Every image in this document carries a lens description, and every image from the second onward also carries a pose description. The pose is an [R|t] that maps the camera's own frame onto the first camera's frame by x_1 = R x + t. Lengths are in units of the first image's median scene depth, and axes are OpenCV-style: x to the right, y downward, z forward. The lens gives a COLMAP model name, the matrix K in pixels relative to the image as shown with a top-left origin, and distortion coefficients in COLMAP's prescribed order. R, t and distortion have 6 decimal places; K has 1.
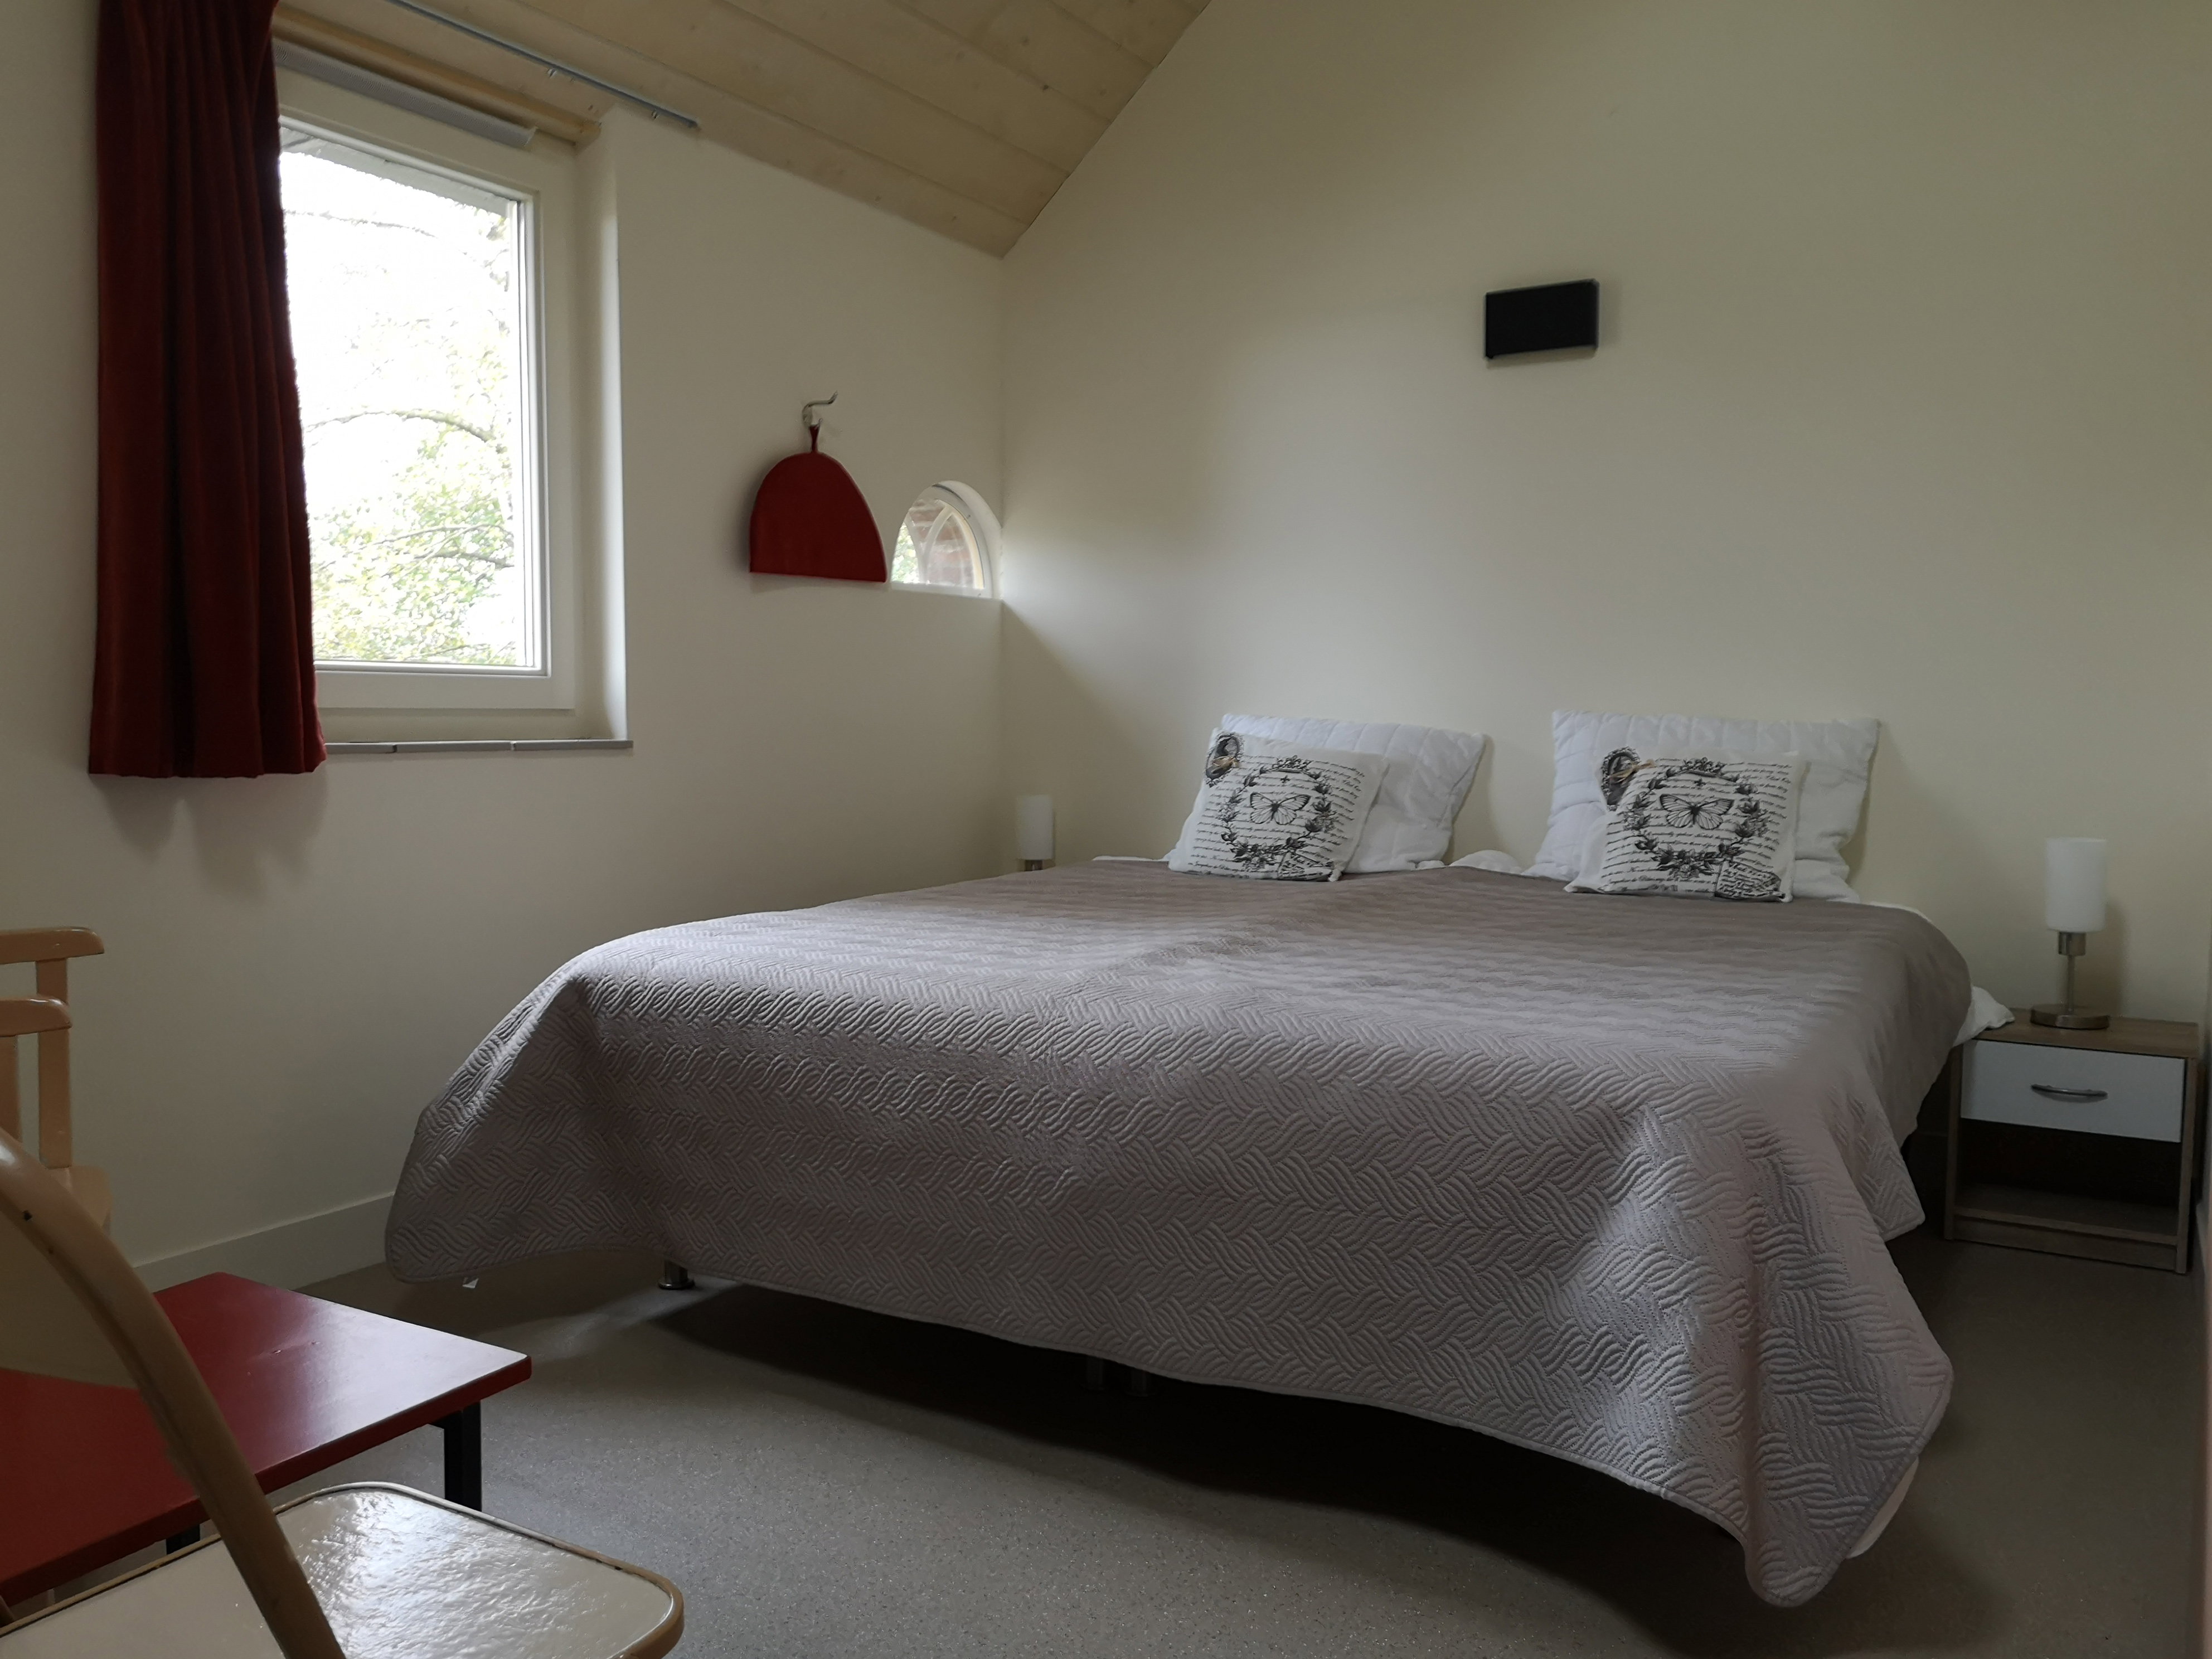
lens RADIAL K [[1744.1, 0, 1096.7], [0, 1744.1, 828.7], [0, 0, 1]] dist [0.070712, -0.078282]
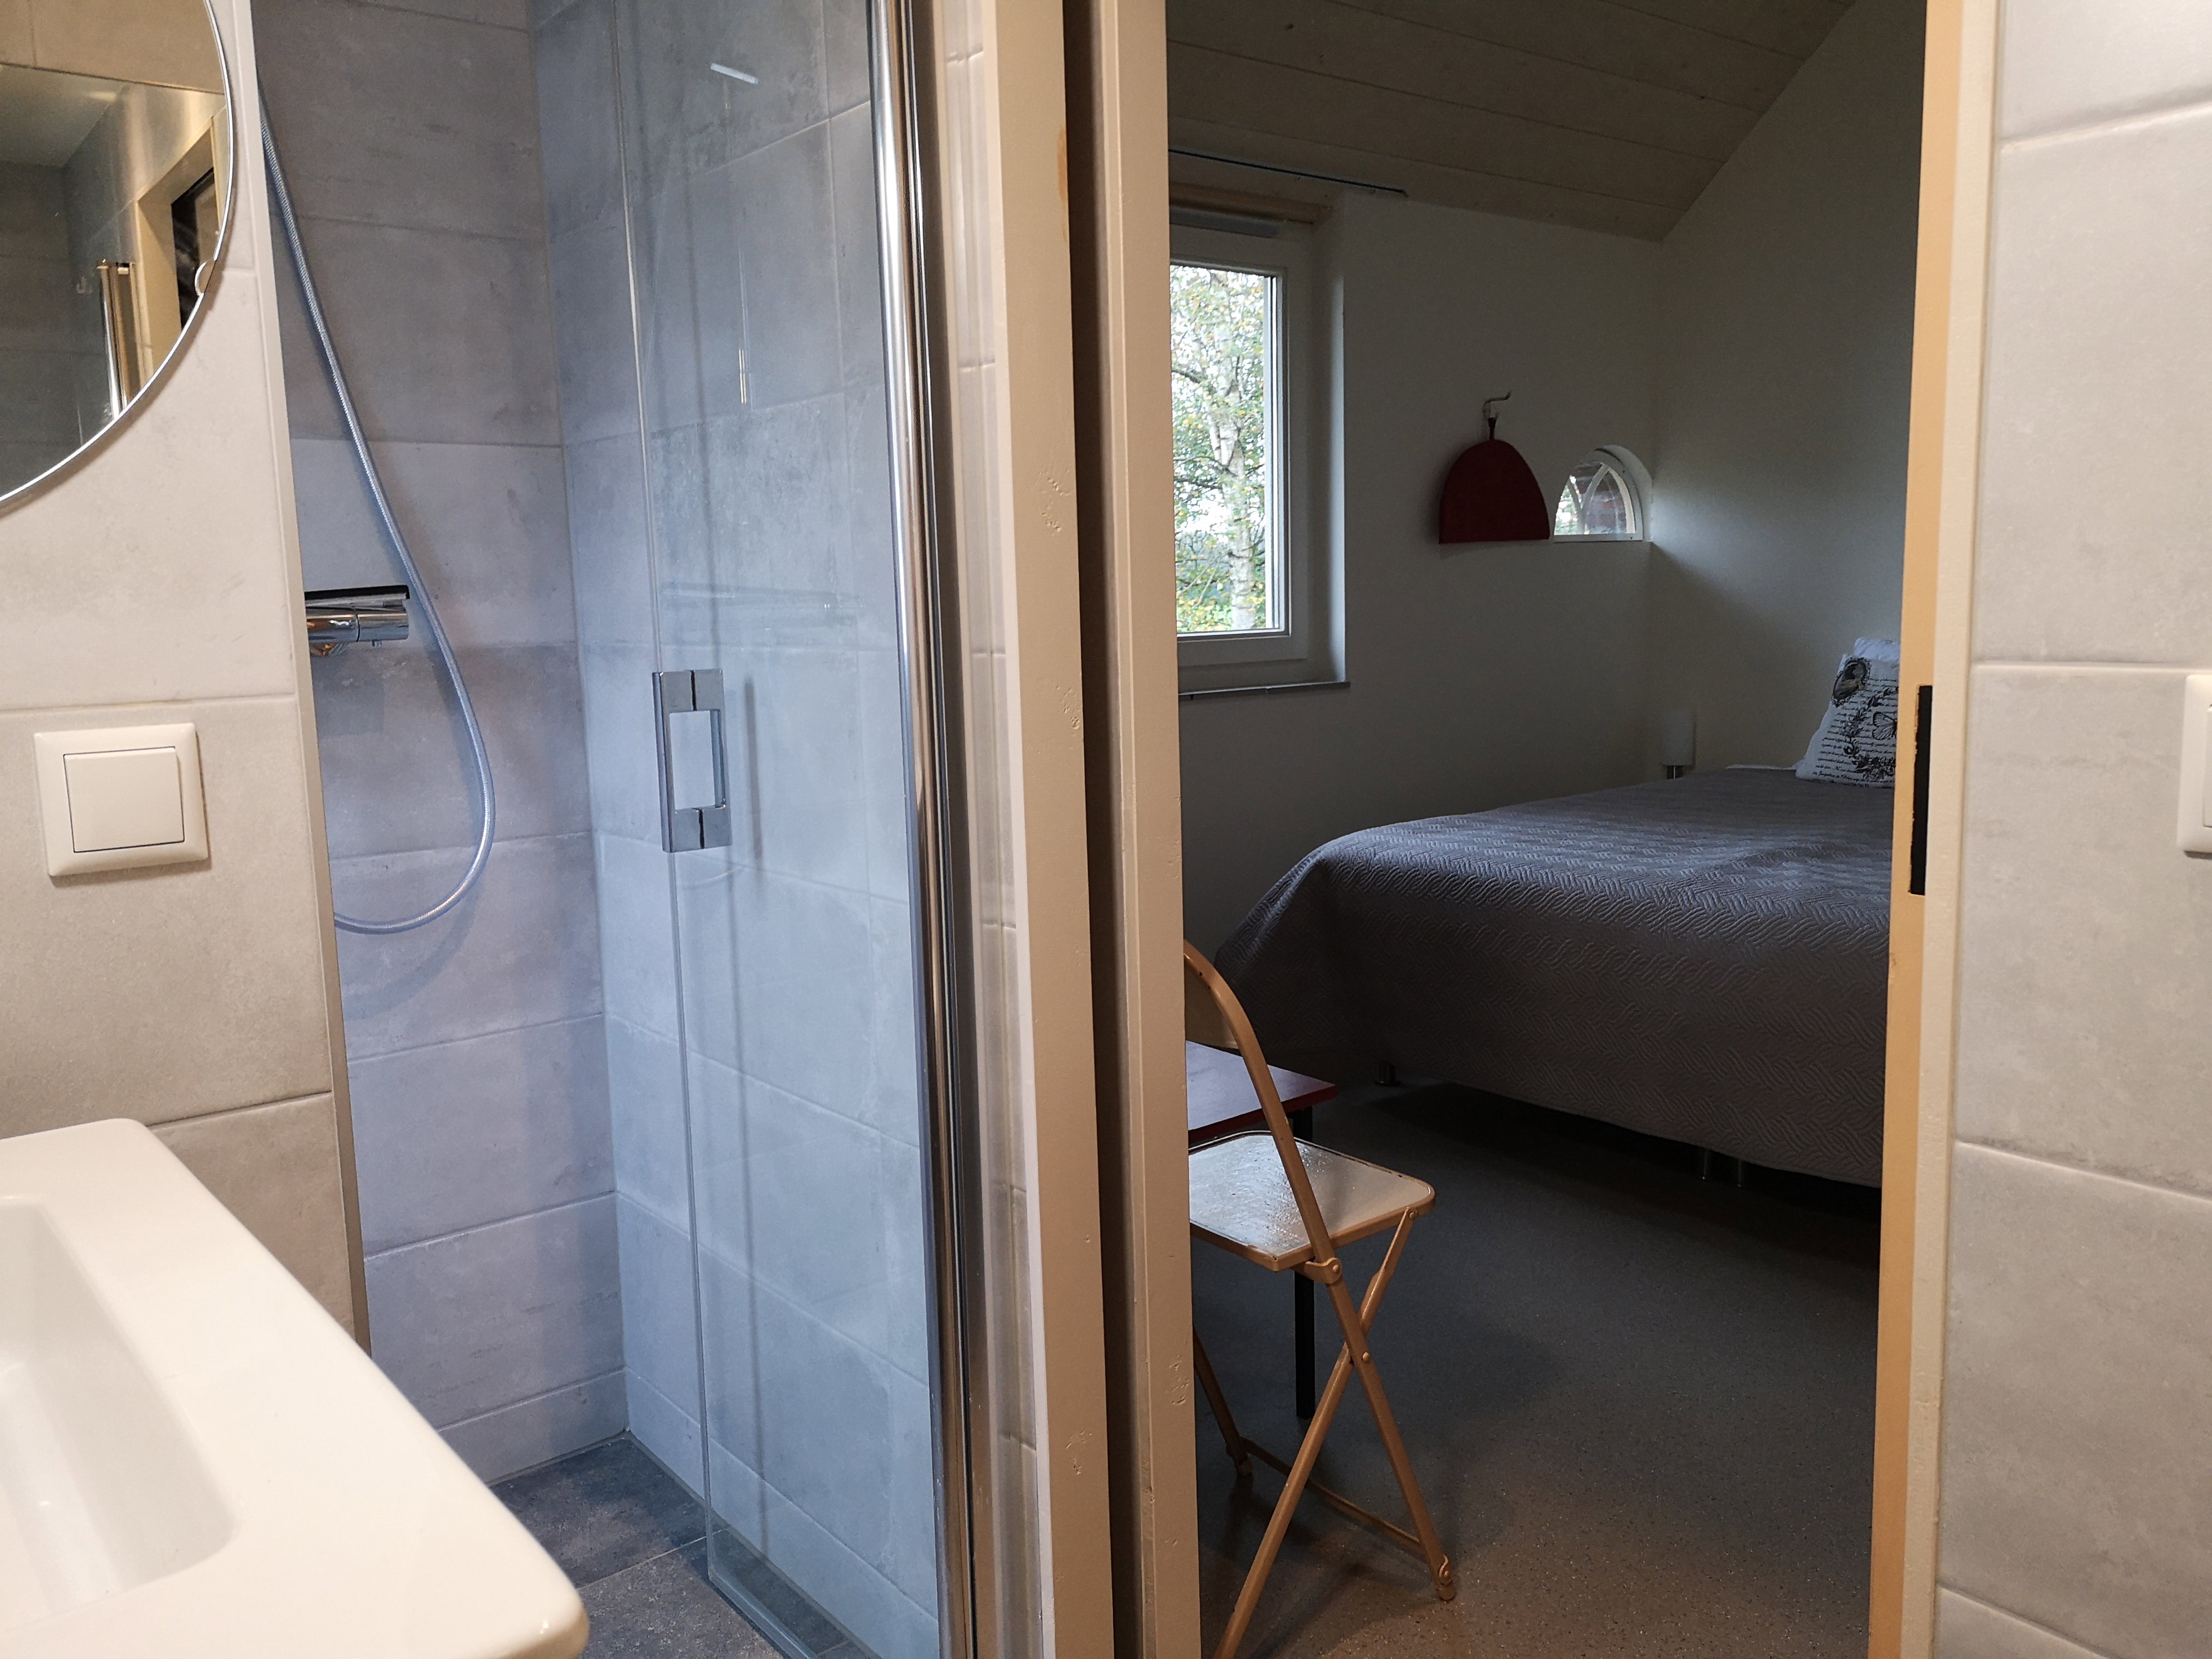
lens RADIAL K [[1744.1, 0, 1093.4], [0, 1744.1, 836.3], [0, 0, 1]] dist [0.070712, -0.078282]
pose [[0.930945, 0.021284, -0.364540, 0.034620], [0.008317, 0.996805, 0.079441, -0.035638], [0.365066, -0.076987, 0.927793, -0.273360]]
